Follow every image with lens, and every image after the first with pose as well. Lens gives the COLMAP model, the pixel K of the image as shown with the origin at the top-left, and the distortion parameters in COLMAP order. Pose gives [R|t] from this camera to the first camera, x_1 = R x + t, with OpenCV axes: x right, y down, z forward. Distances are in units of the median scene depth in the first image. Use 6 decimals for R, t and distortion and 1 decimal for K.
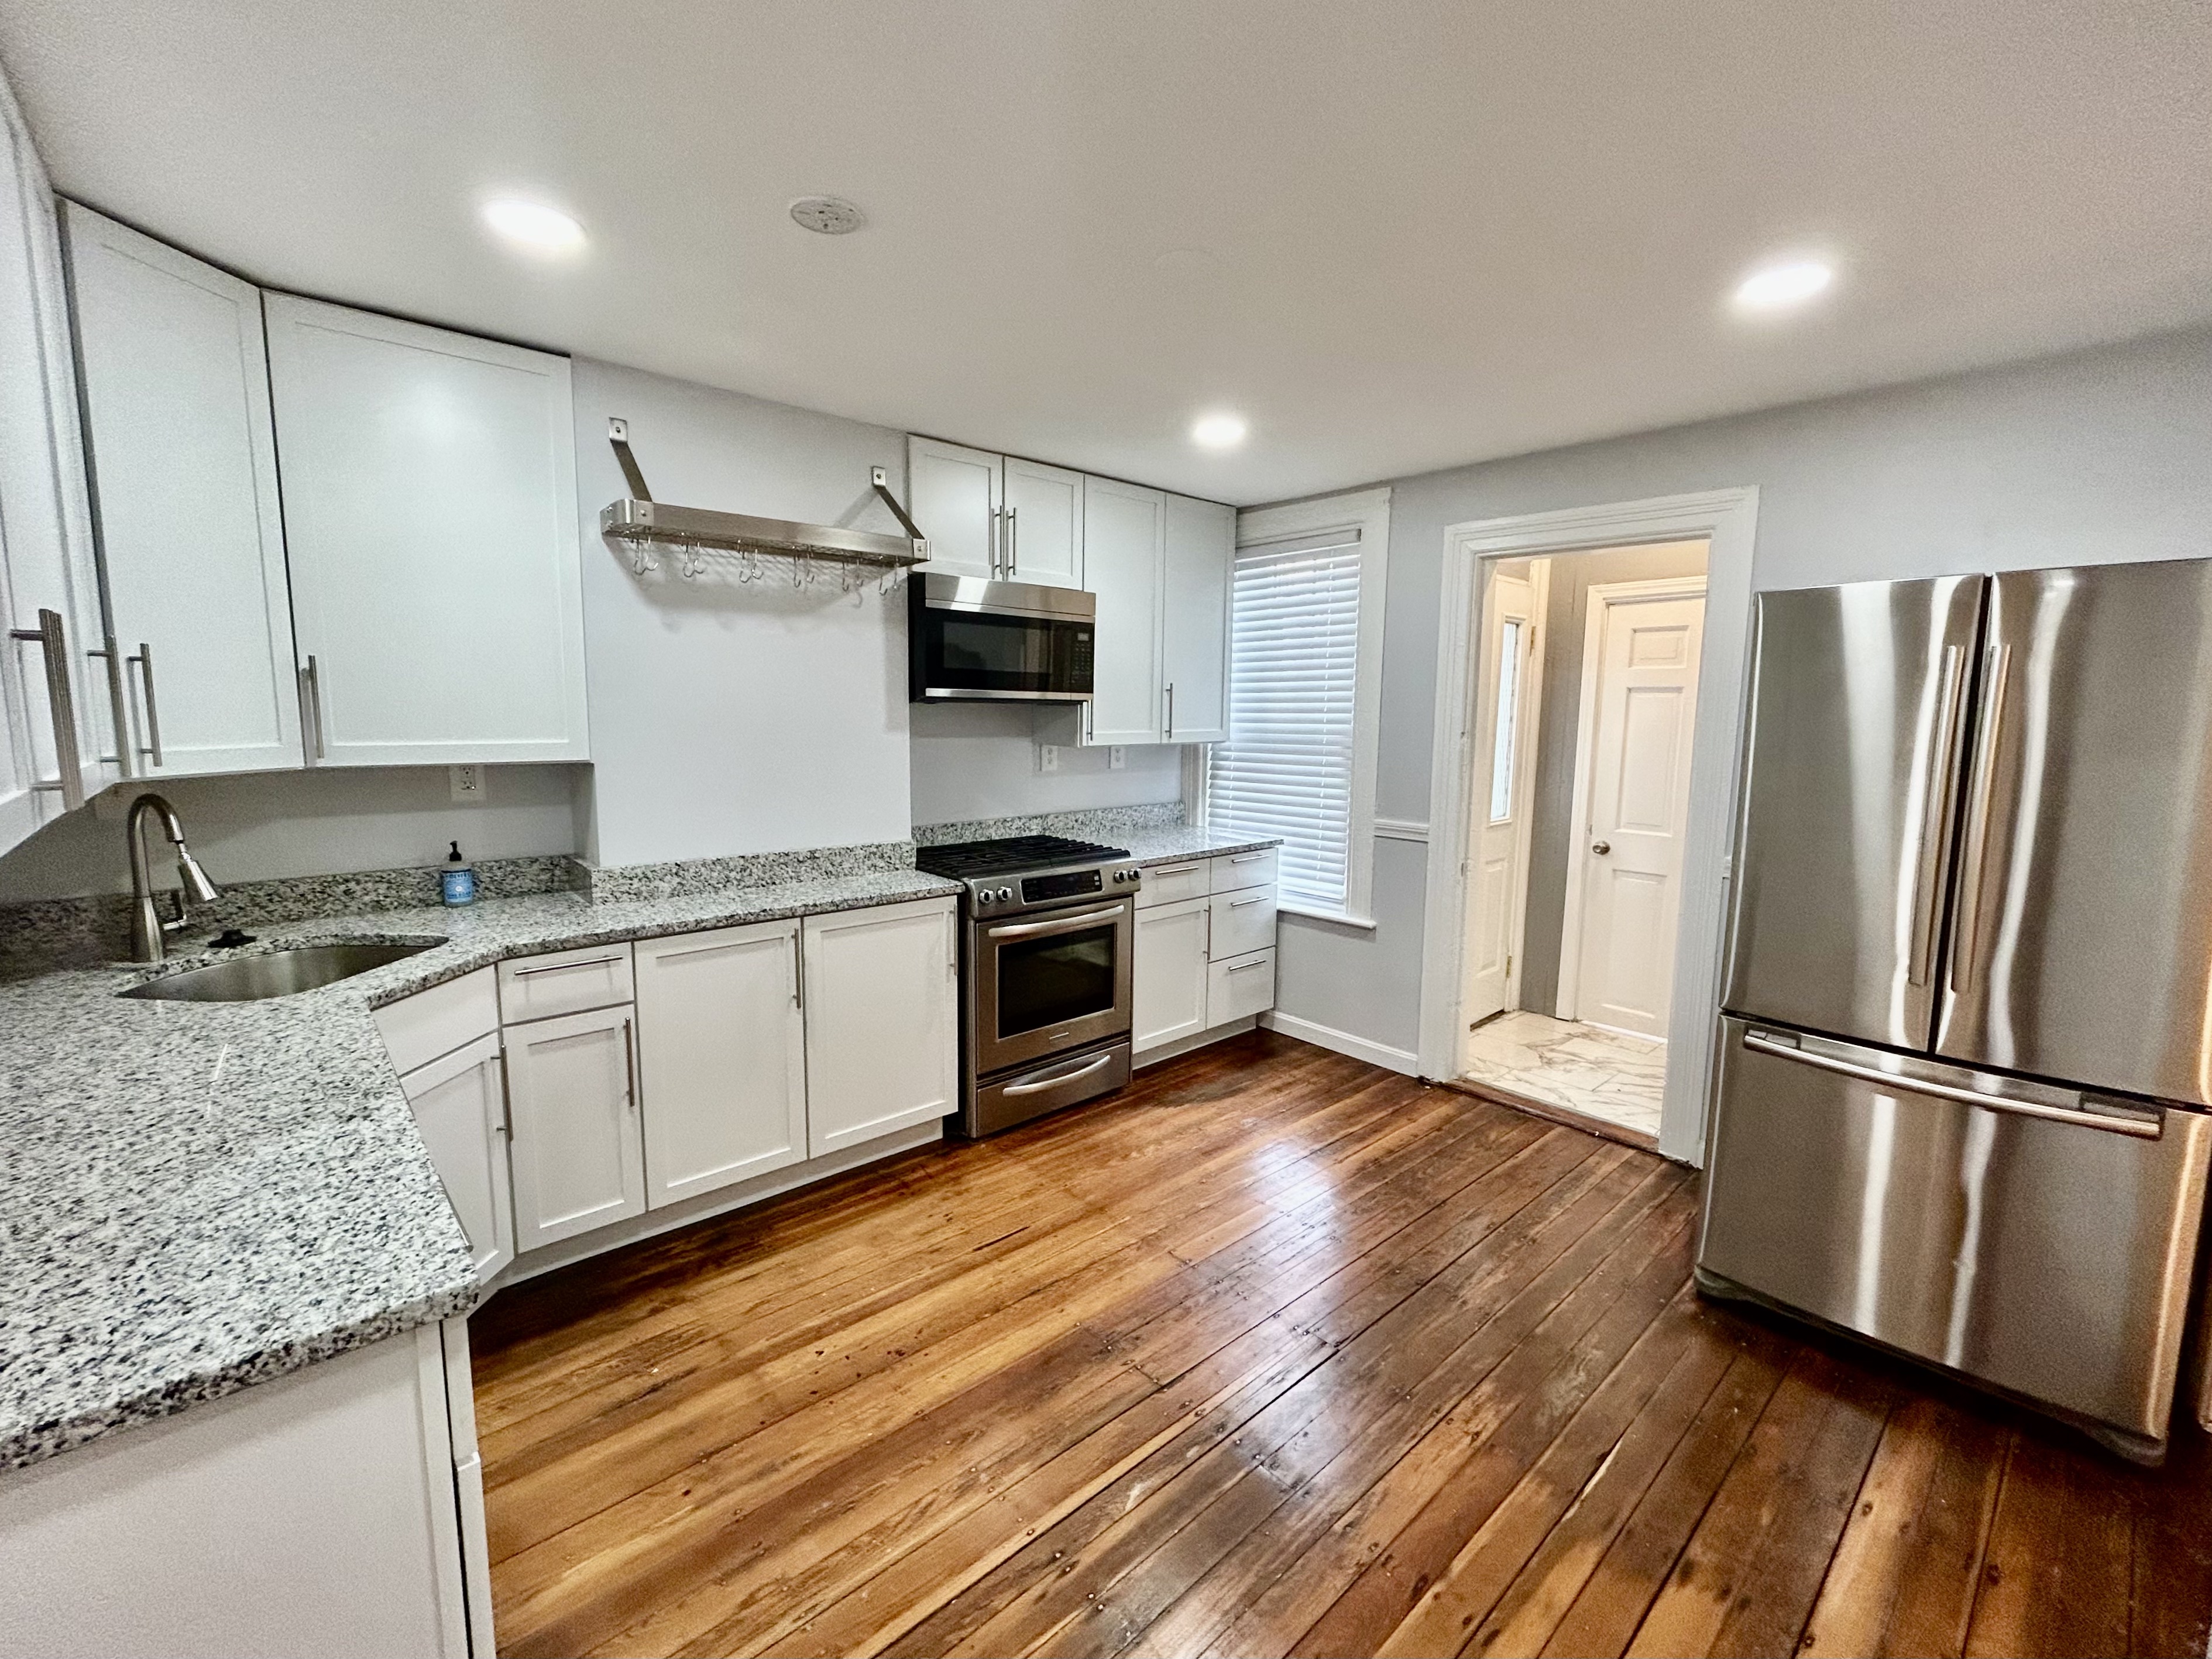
lens RADIAL K [[948.2, 0, 1108.1], [0, 948.2, 823.4], [0, 0, 1]] dist [0.002252, 0.000656]
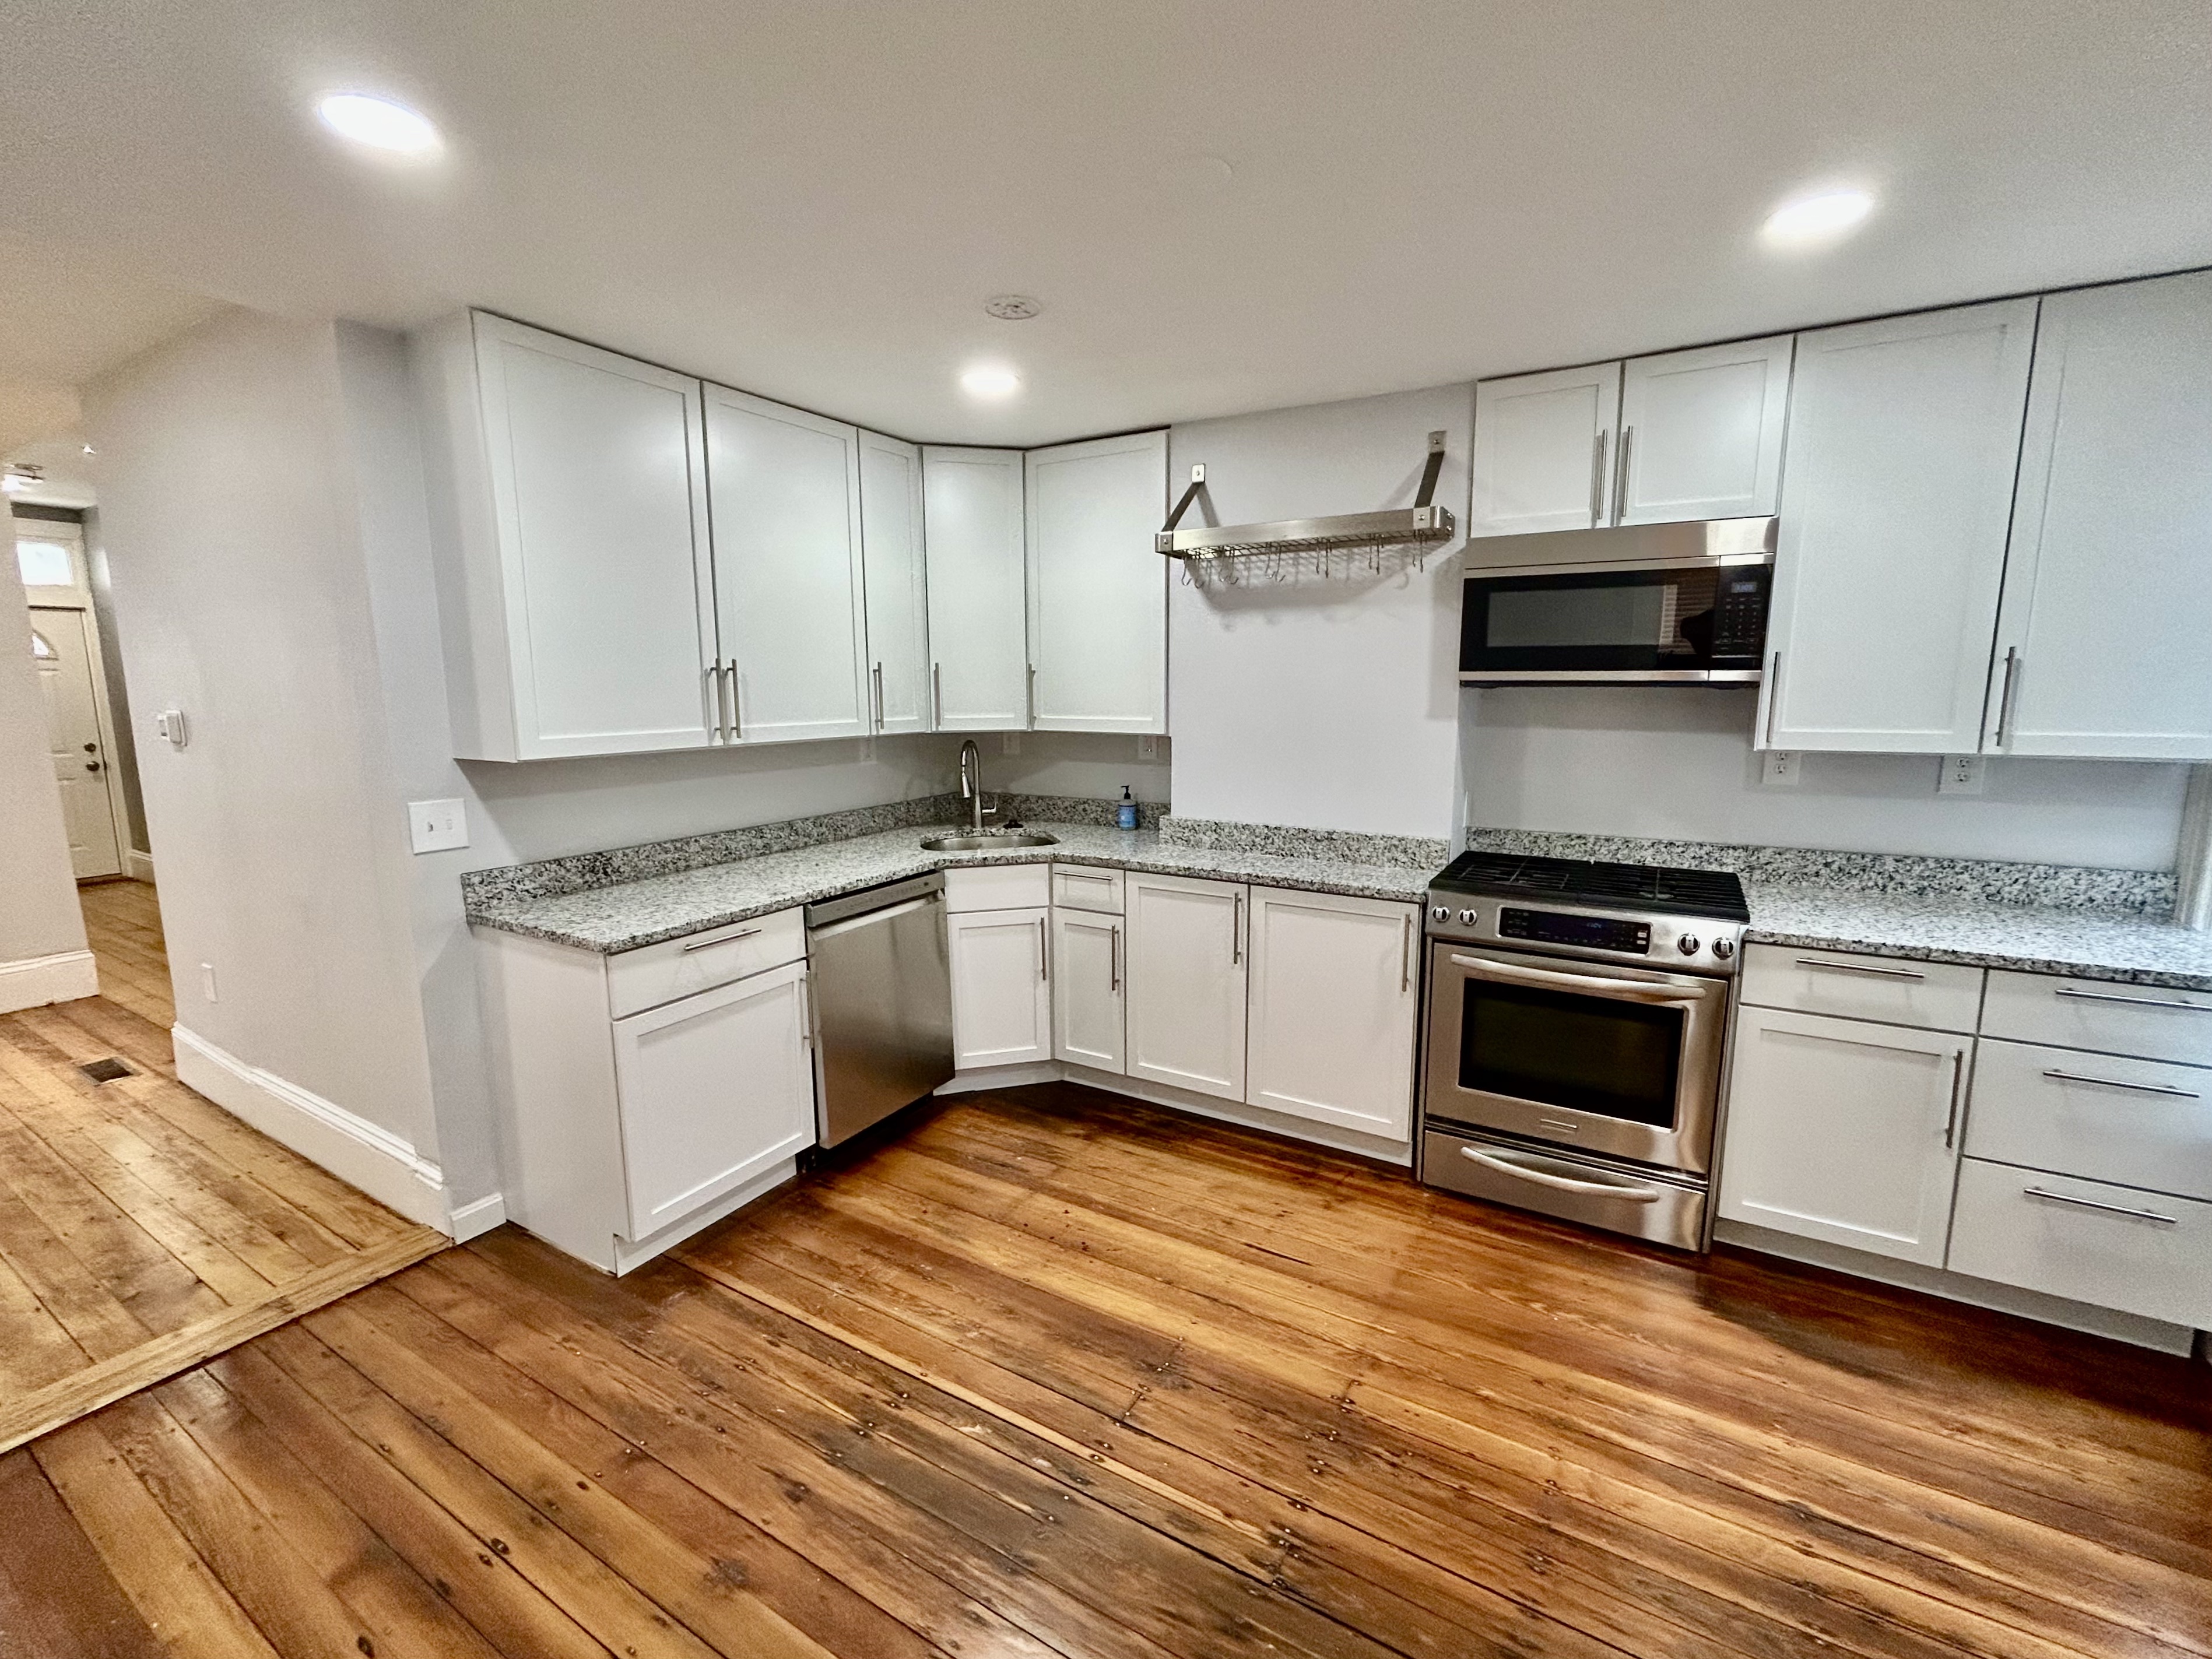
lens RADIAL K [[948.1, 0, 1108.1], [0, 948.1, 823.4], [0, 0, 1]] dist [0.002252, 0.000656]
pose [[0.301509, 0.131560, -0.944343, 0.646275], [-0.110692, 0.988567, 0.102380, -0.065104], [0.947016, 0.073663, 0.312625, 0.486262]]
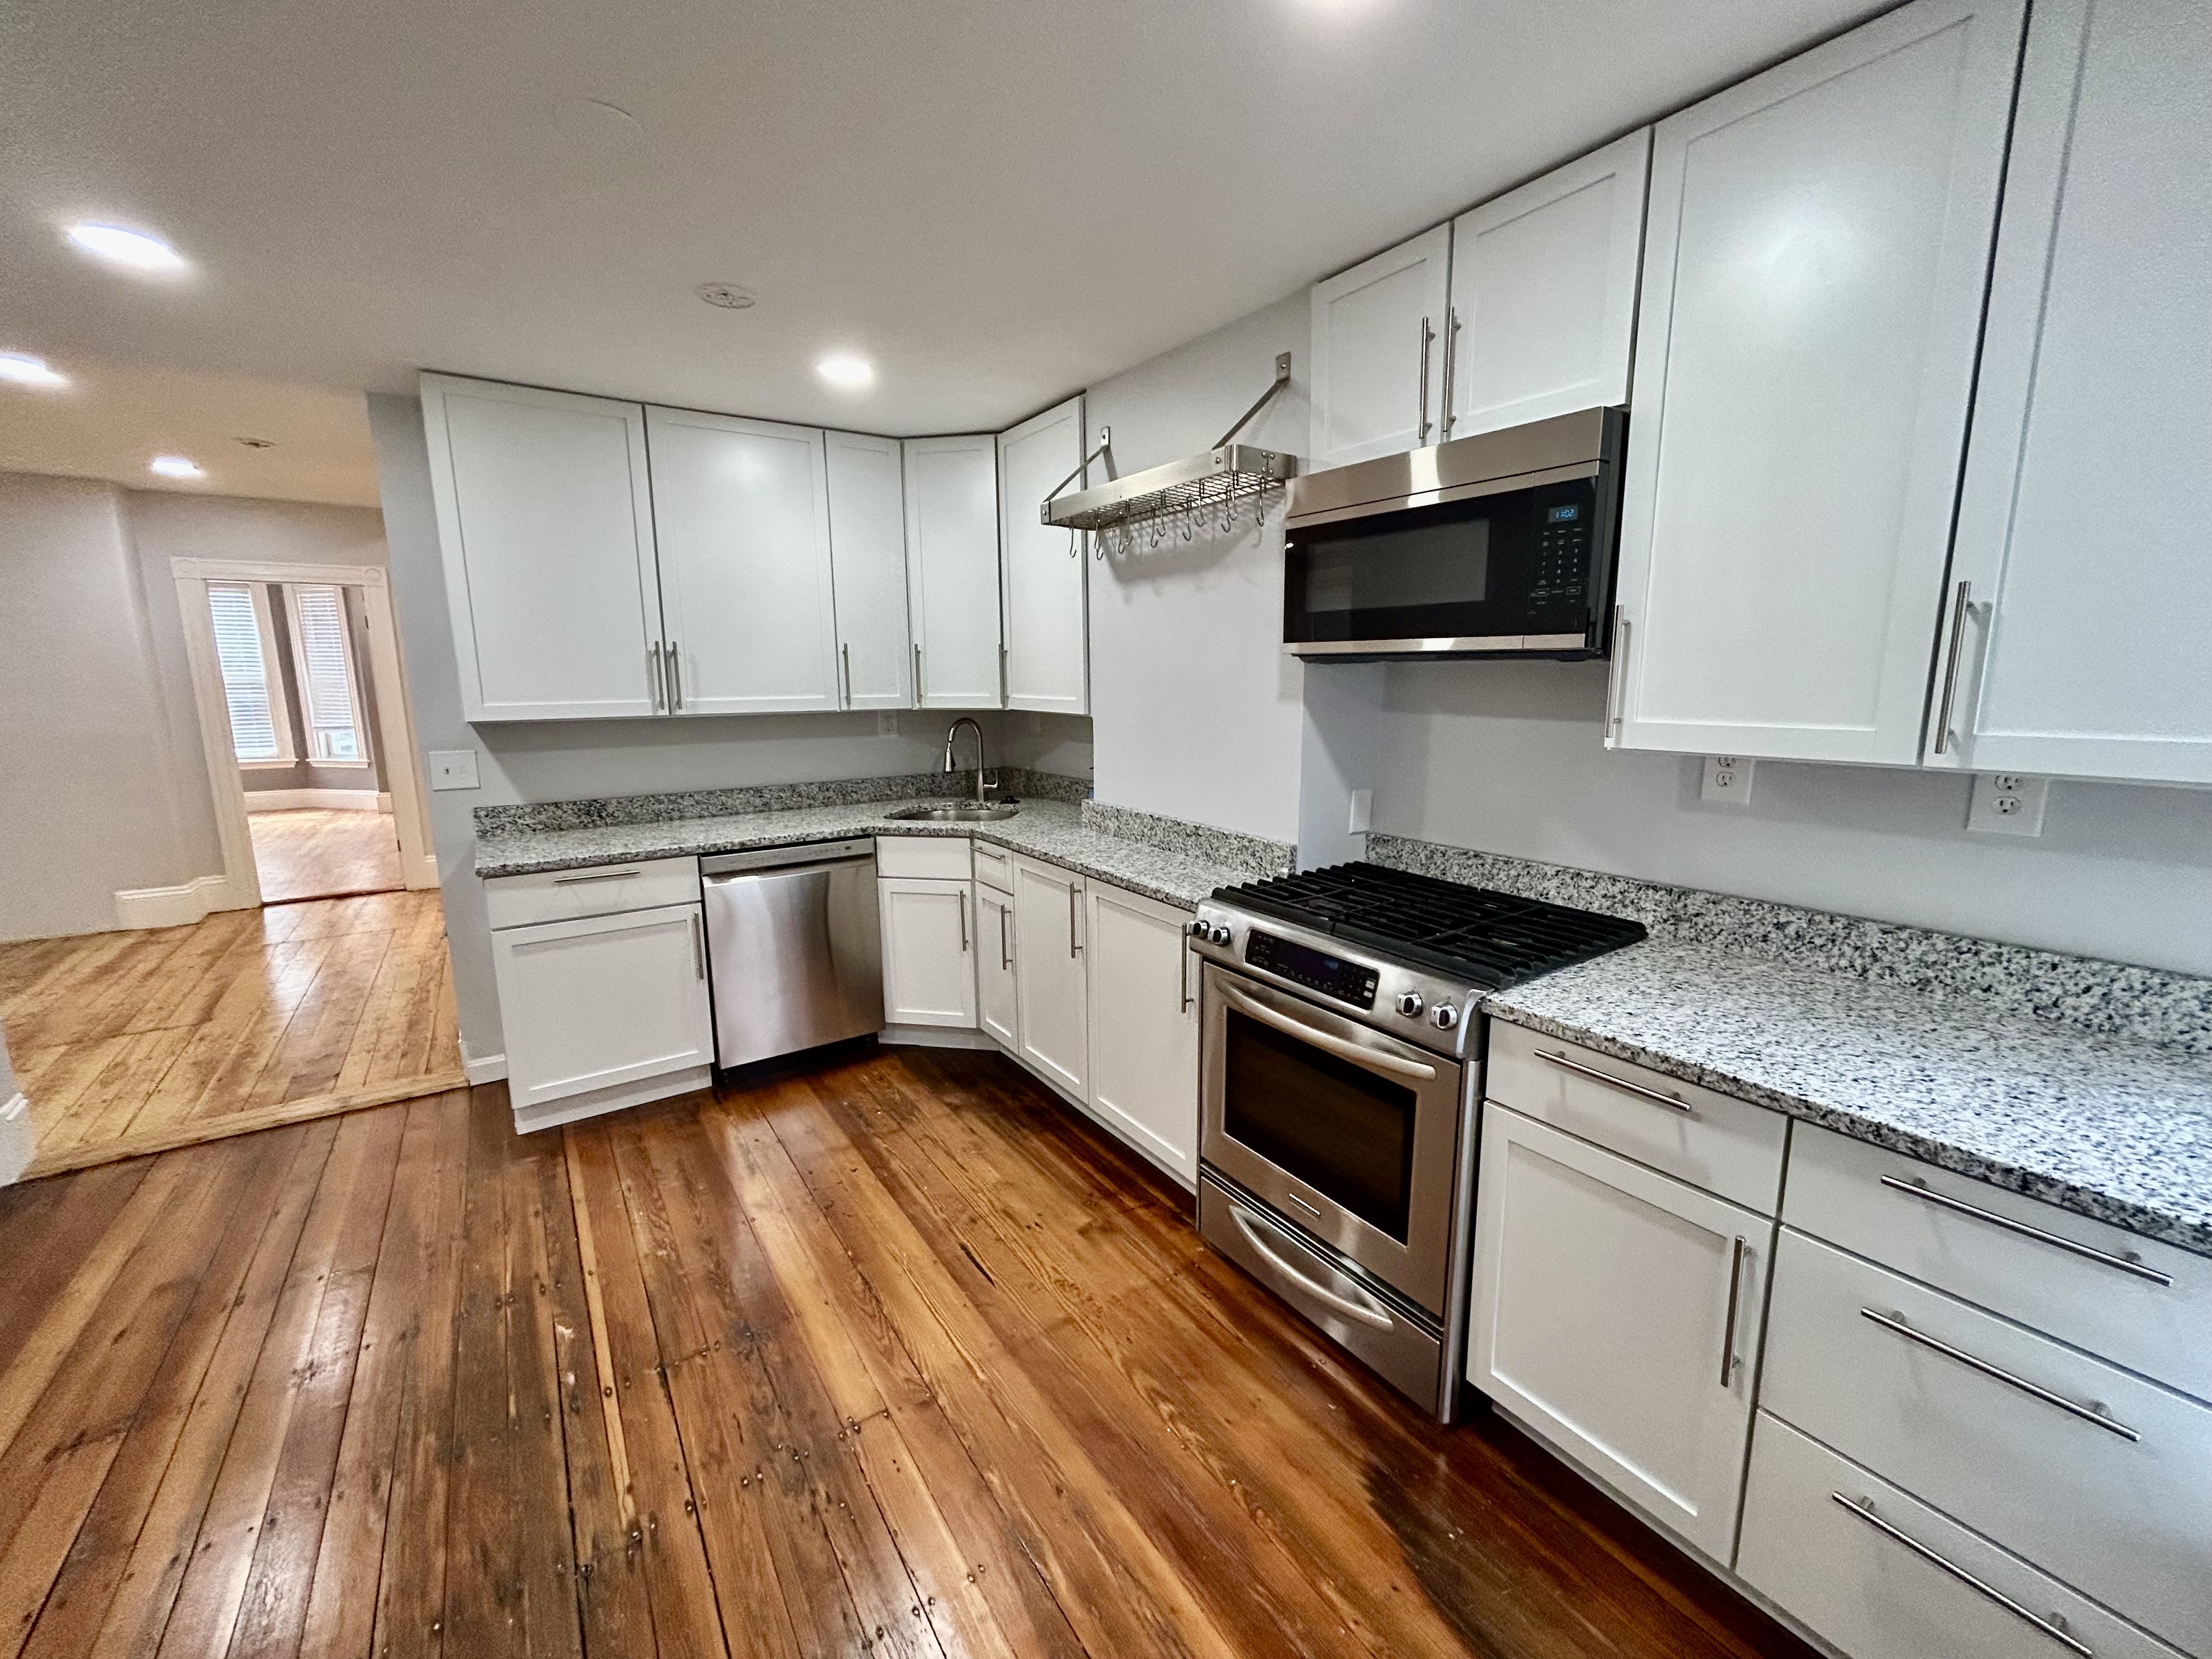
lens RADIAL K [[891.5, 0, 1103.9], [0, 891.5, 822.6], [0, 0, 1]] dist [0.002281, 0.000262]
pose [[-0.137052, 0.158421, -0.977814, 0.602924], [-0.116626, 0.977682, 0.174747, -0.127359], [0.983674, 0.137988, -0.115517, 1.103217]]
